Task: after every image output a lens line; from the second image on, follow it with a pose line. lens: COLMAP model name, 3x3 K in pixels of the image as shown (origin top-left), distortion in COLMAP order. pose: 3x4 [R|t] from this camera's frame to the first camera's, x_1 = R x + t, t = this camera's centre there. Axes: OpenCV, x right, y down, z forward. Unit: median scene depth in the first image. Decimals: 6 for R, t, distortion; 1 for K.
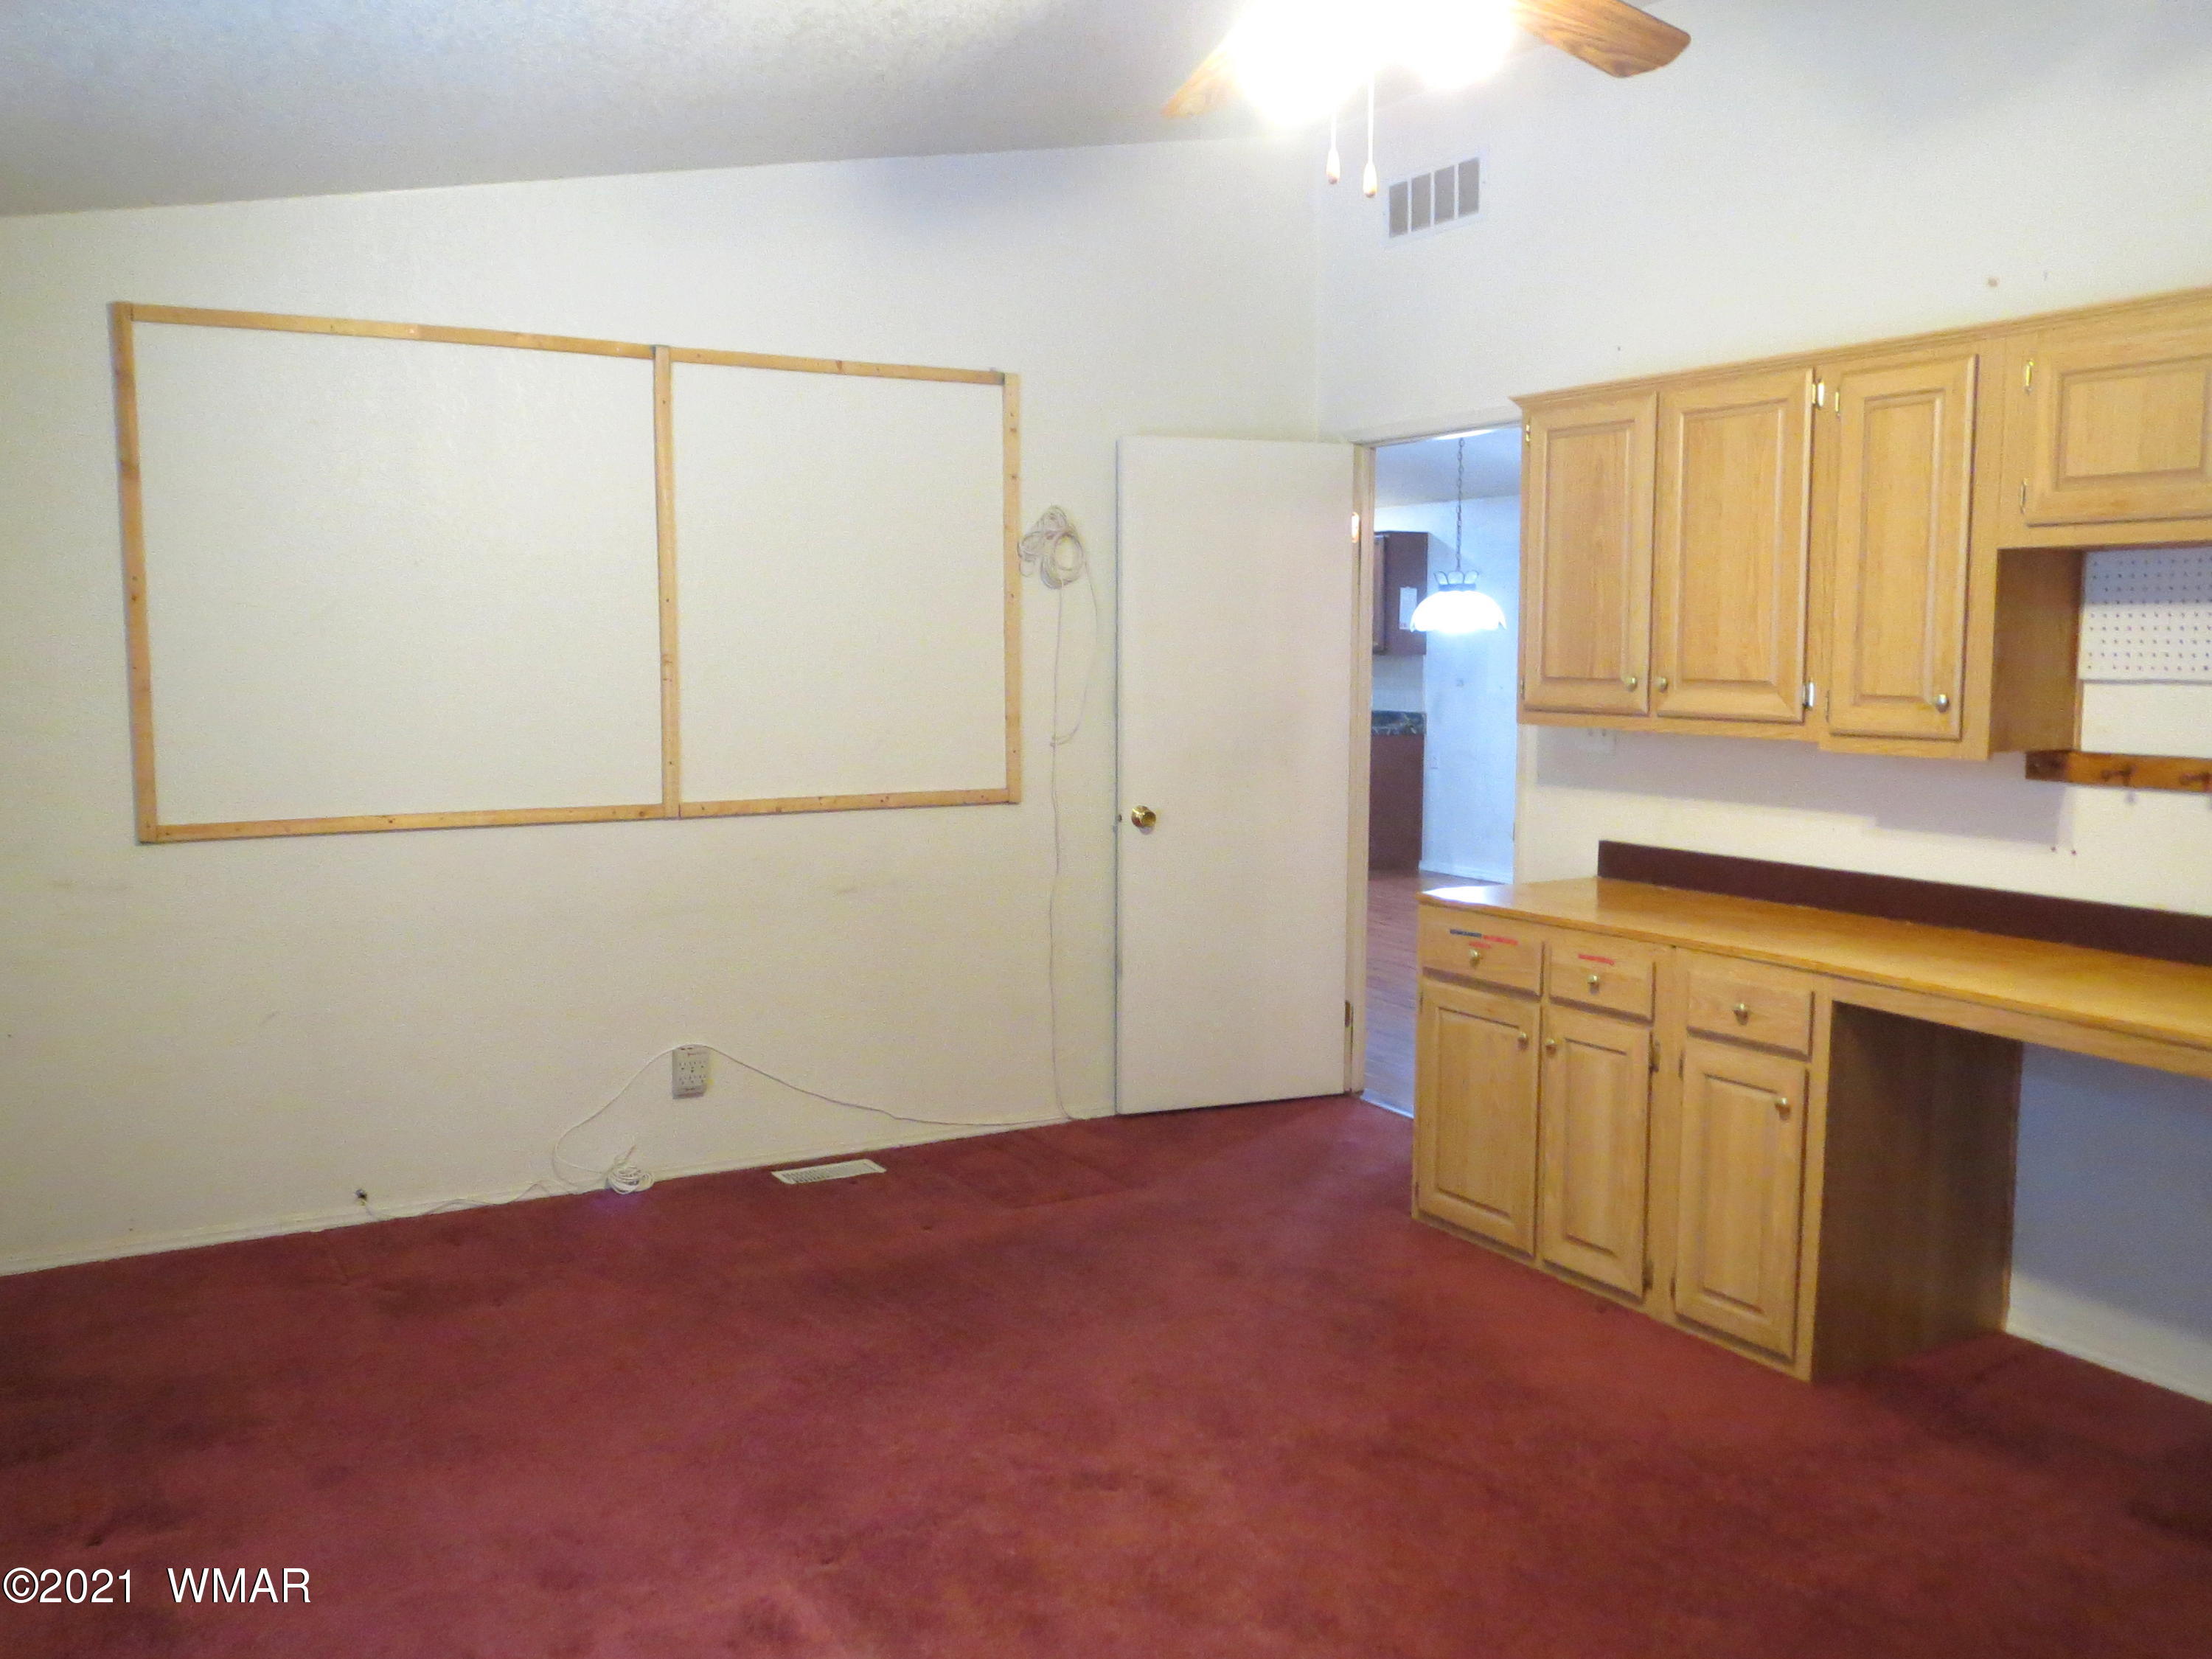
lens RADIAL K [[1858.4, 0, 1137.5], [0, 1858.4, 831.7], [0, 0, 1]] dist [-0.026382, 0.028749]
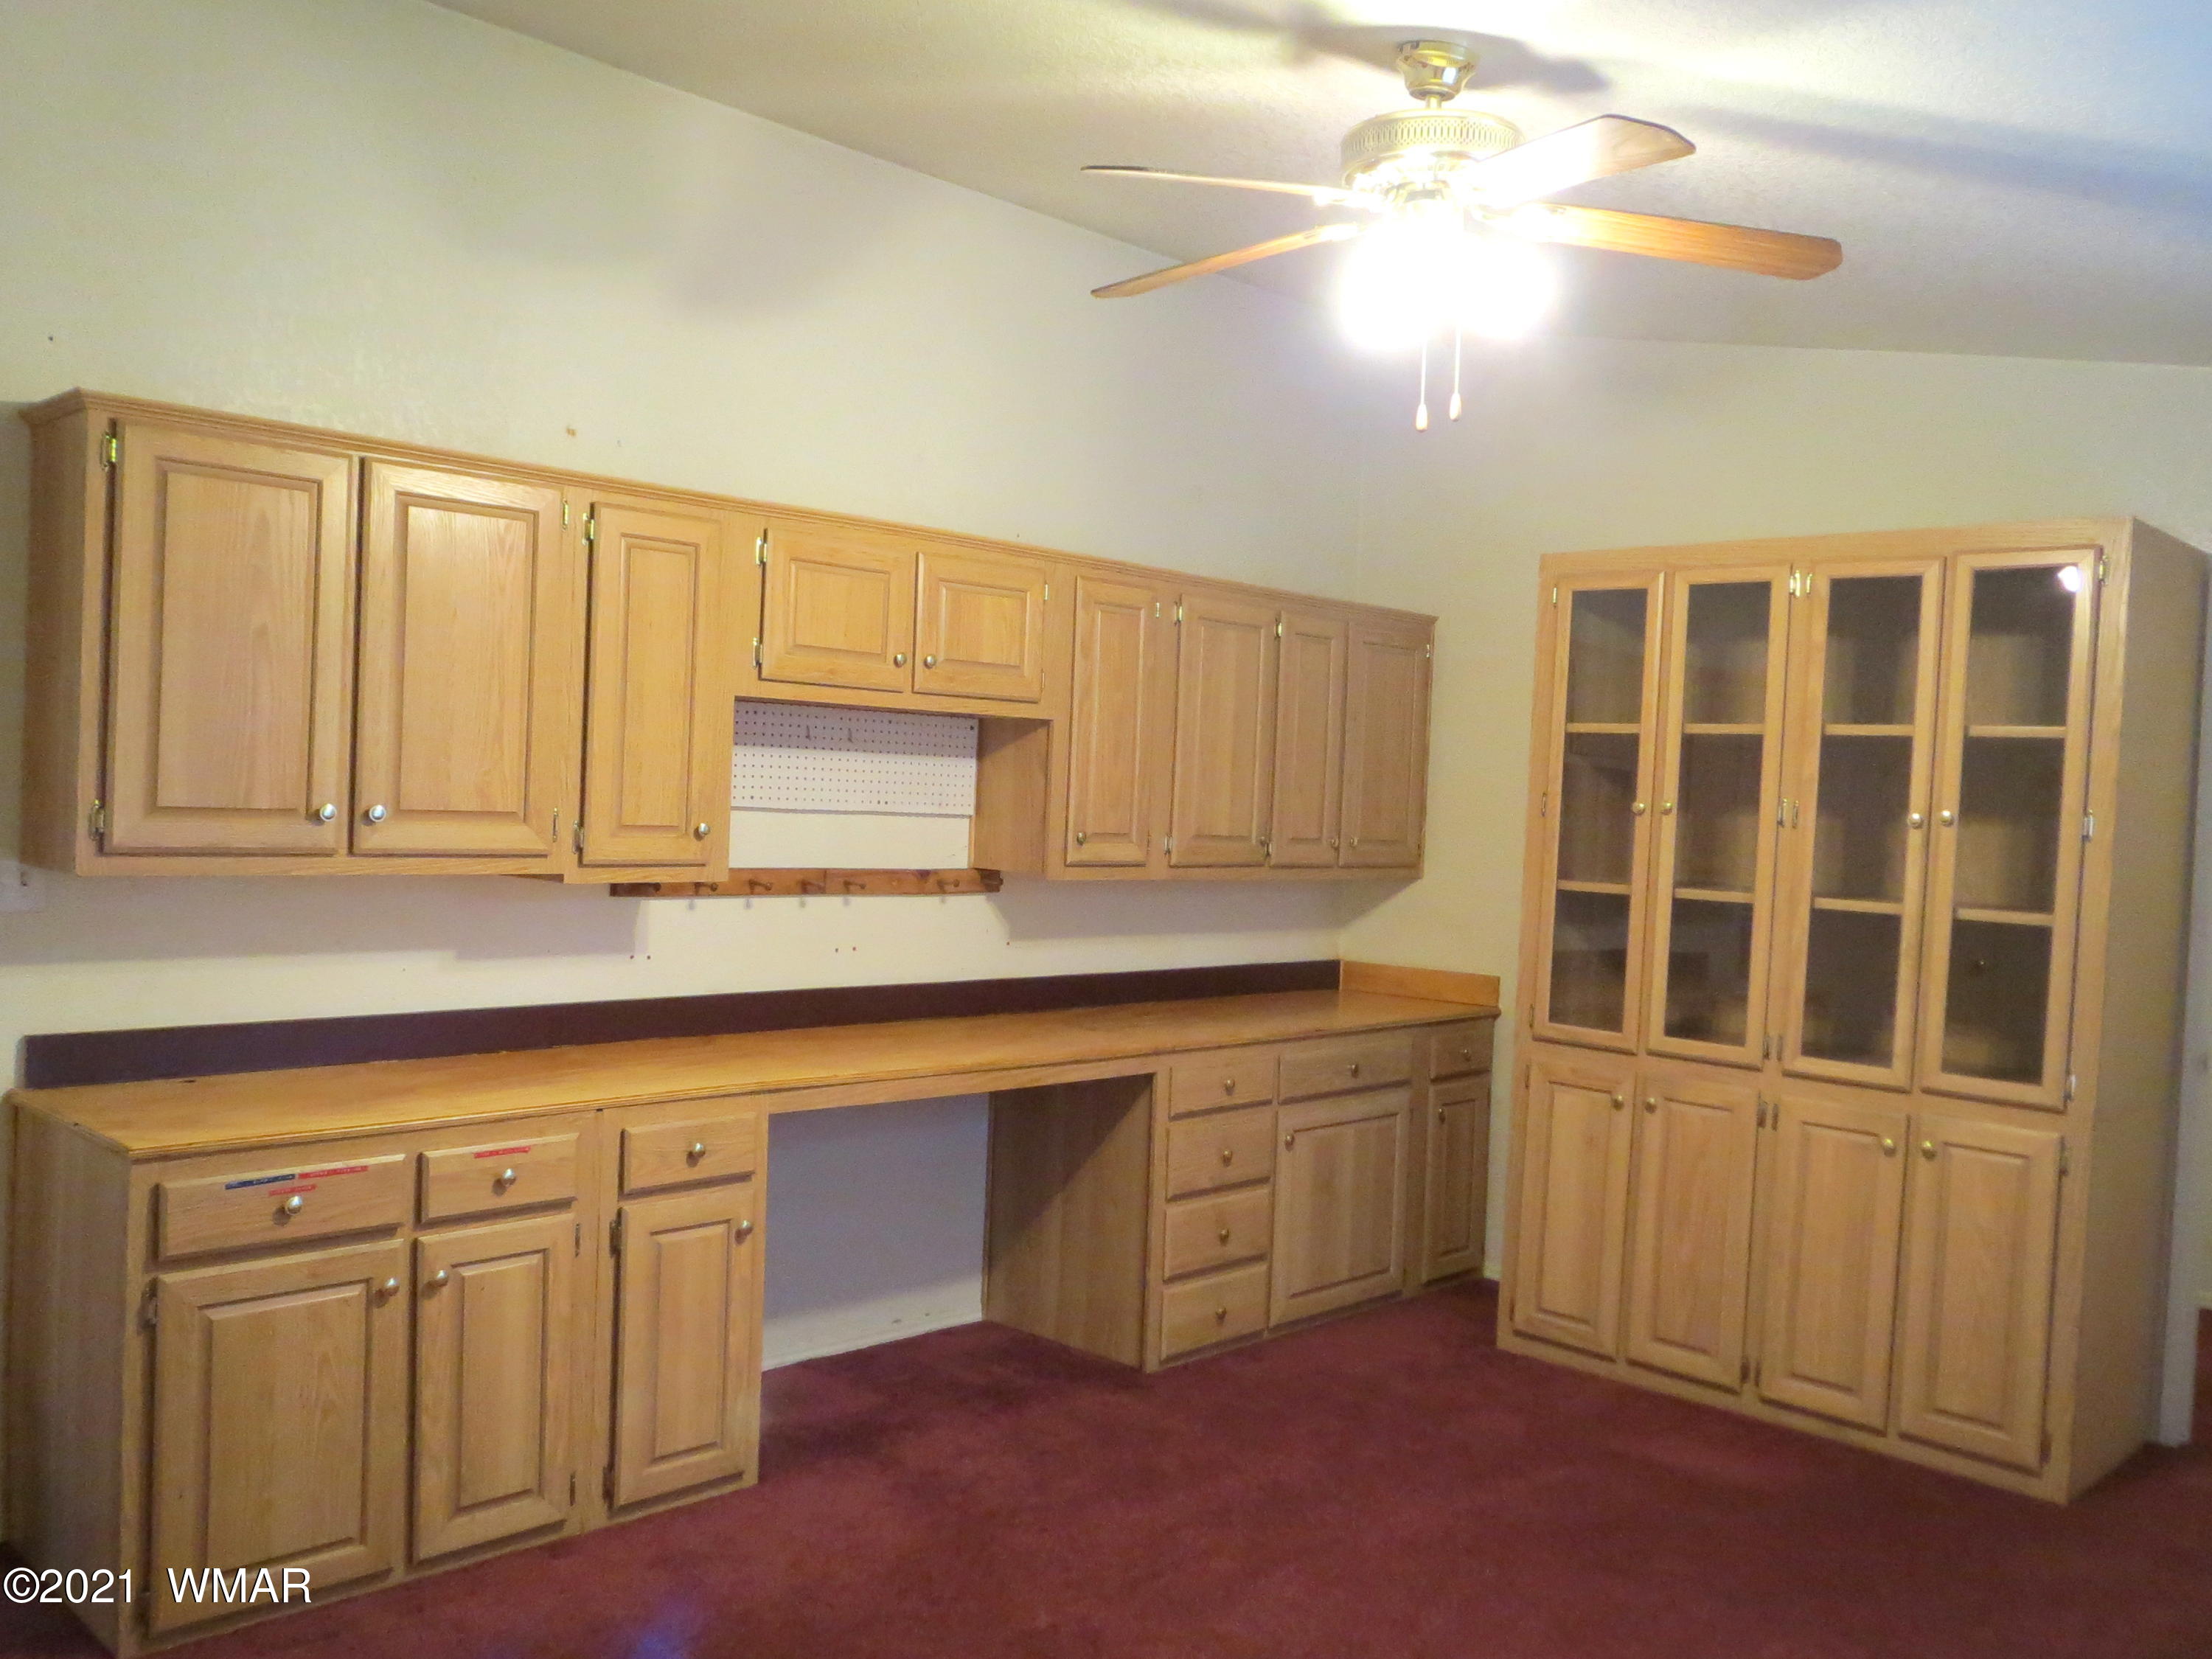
lens RADIAL K [[1858.4, 0, 1091.4], [0, 1858.4, 831.7], [0, 0, 1]] dist [-0.026382, 0.028749]
pose [[-0.248298, -0.038293, 0.967927, -0.638635], [0.054685, 0.997071, 0.053474, -0.108111], [-0.967139, 0.066209, -0.245476, 0.979086]]
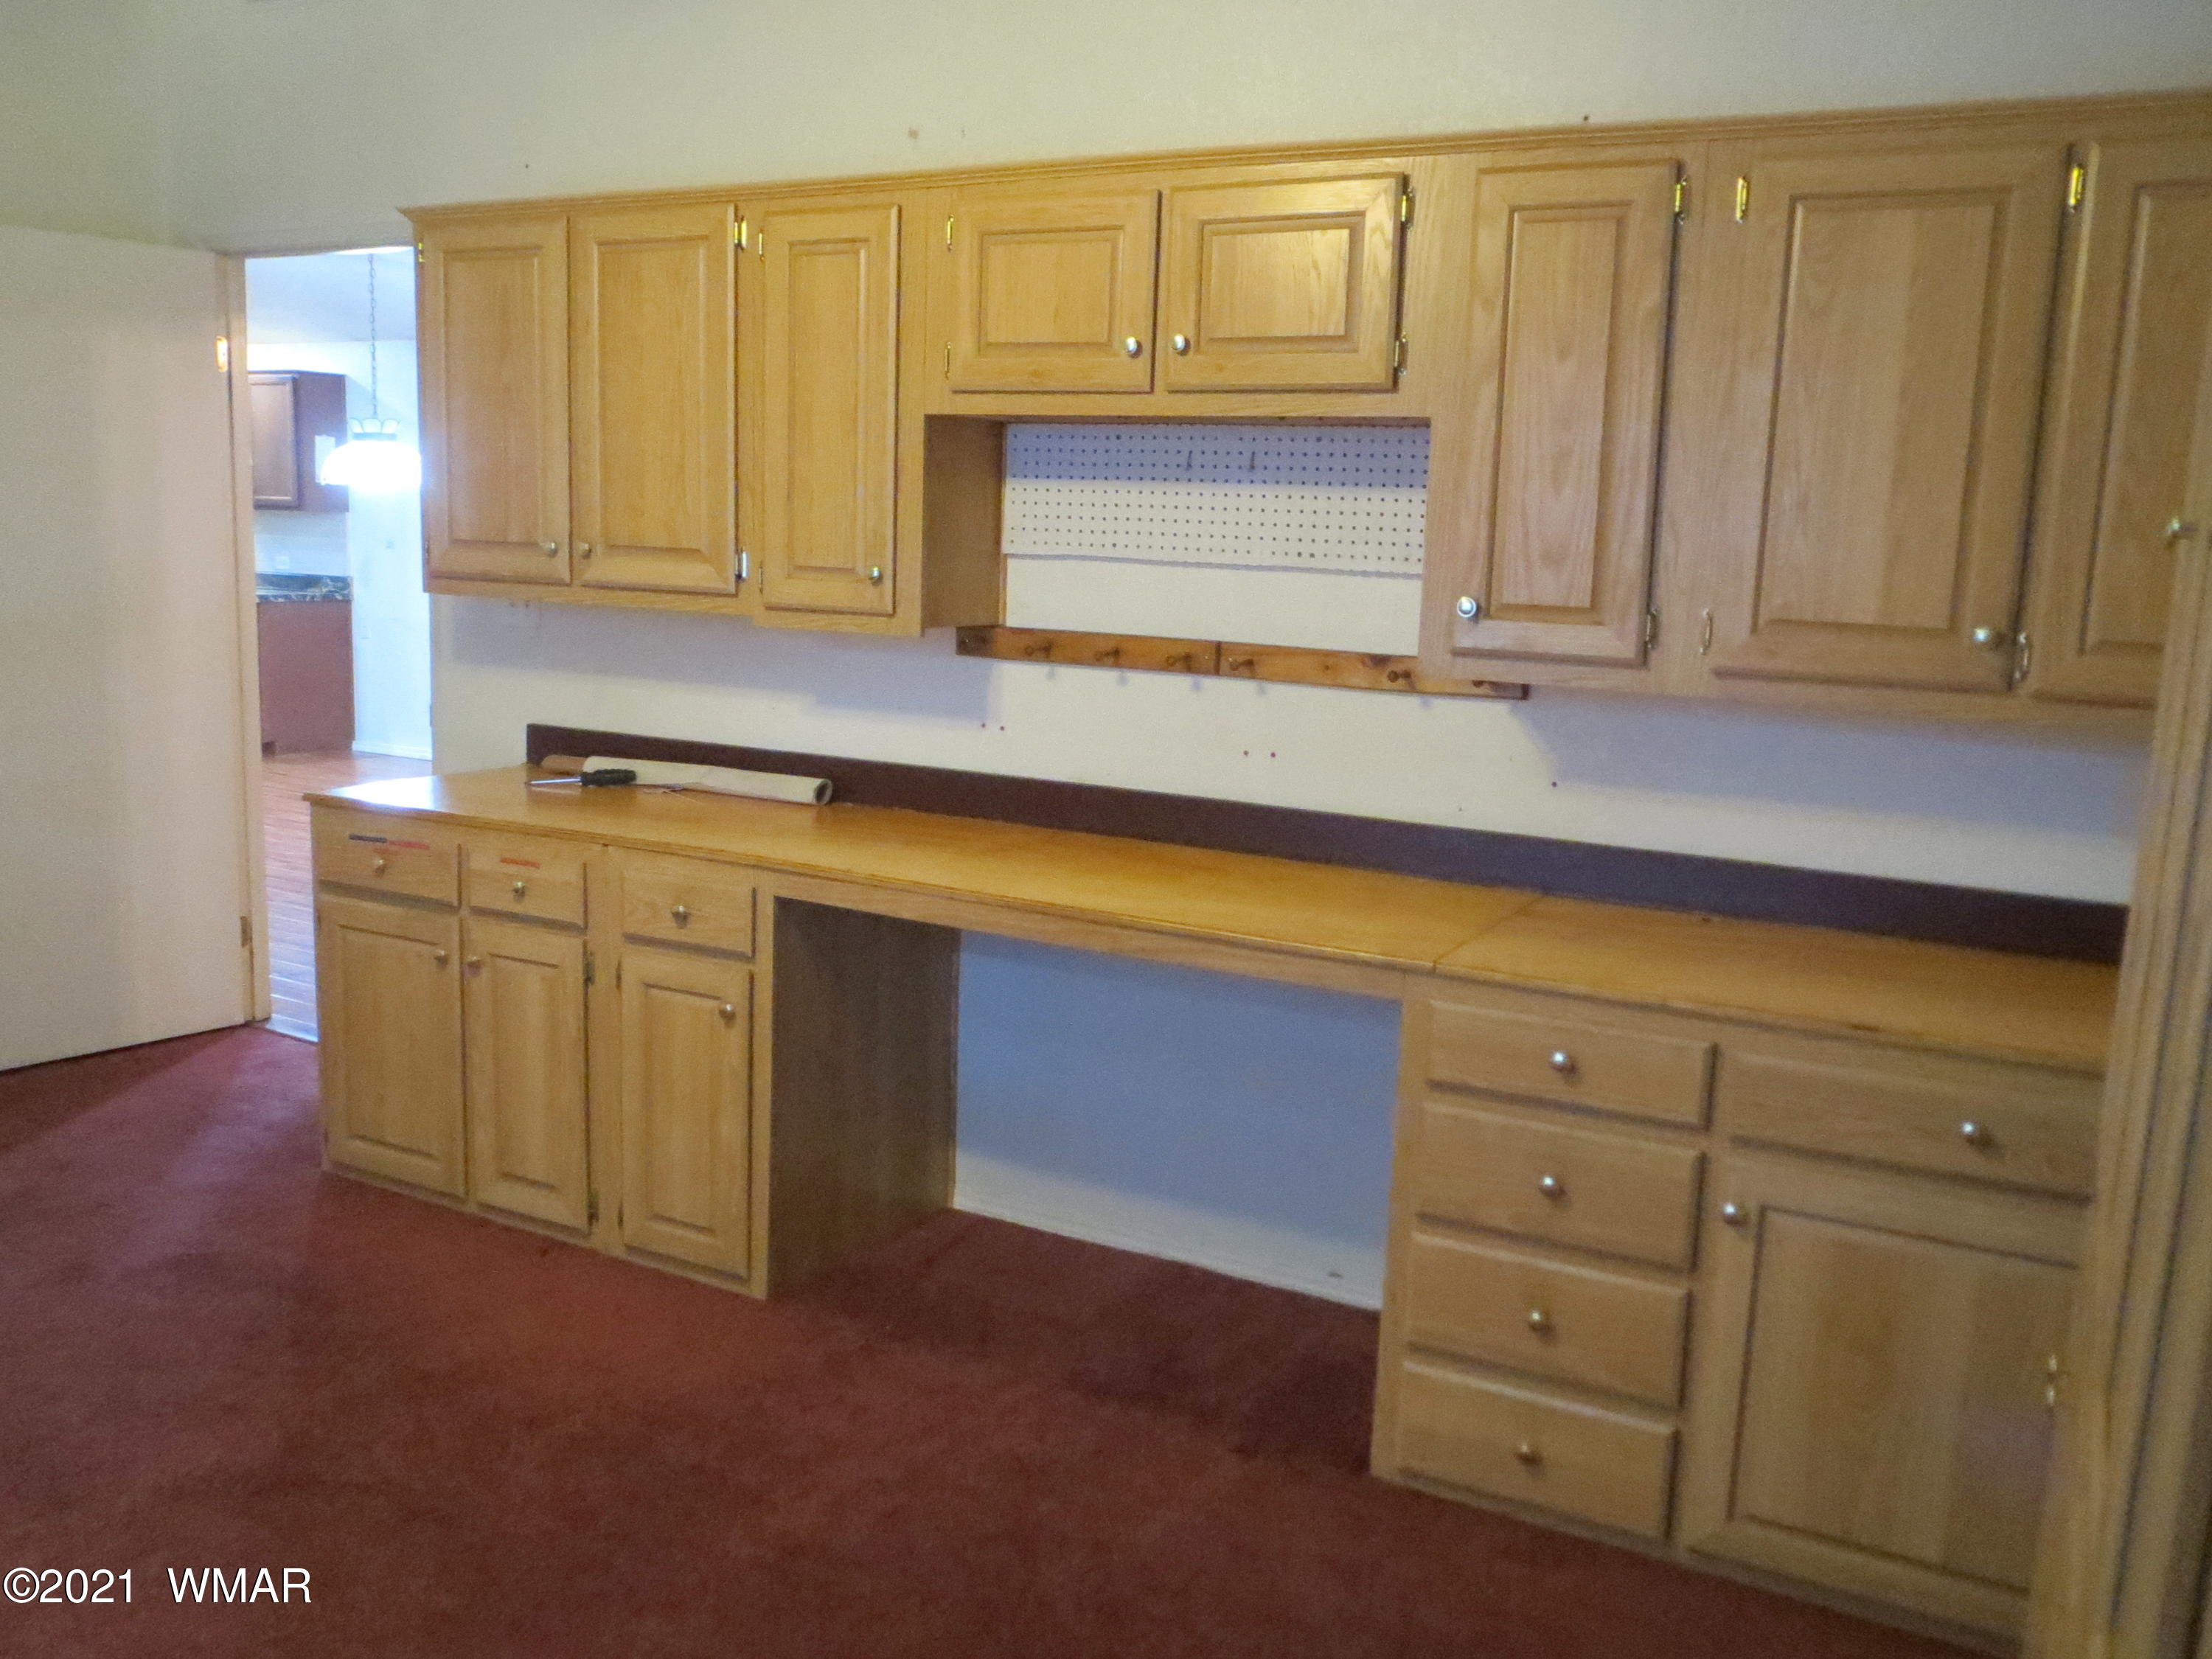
lens RADIAL K [[1858.4, 0, 1106.1], [0, 1858.4, 836.6], [0, 0, 1]] dist [-0.026382, 0.028749]
pose [[0.863666, -0.055852, 0.500961, 0.048487], [0.018428, 0.996677, 0.079349, -0.008939], [-0.503728, -0.059300, 0.861825, 0.102983]]
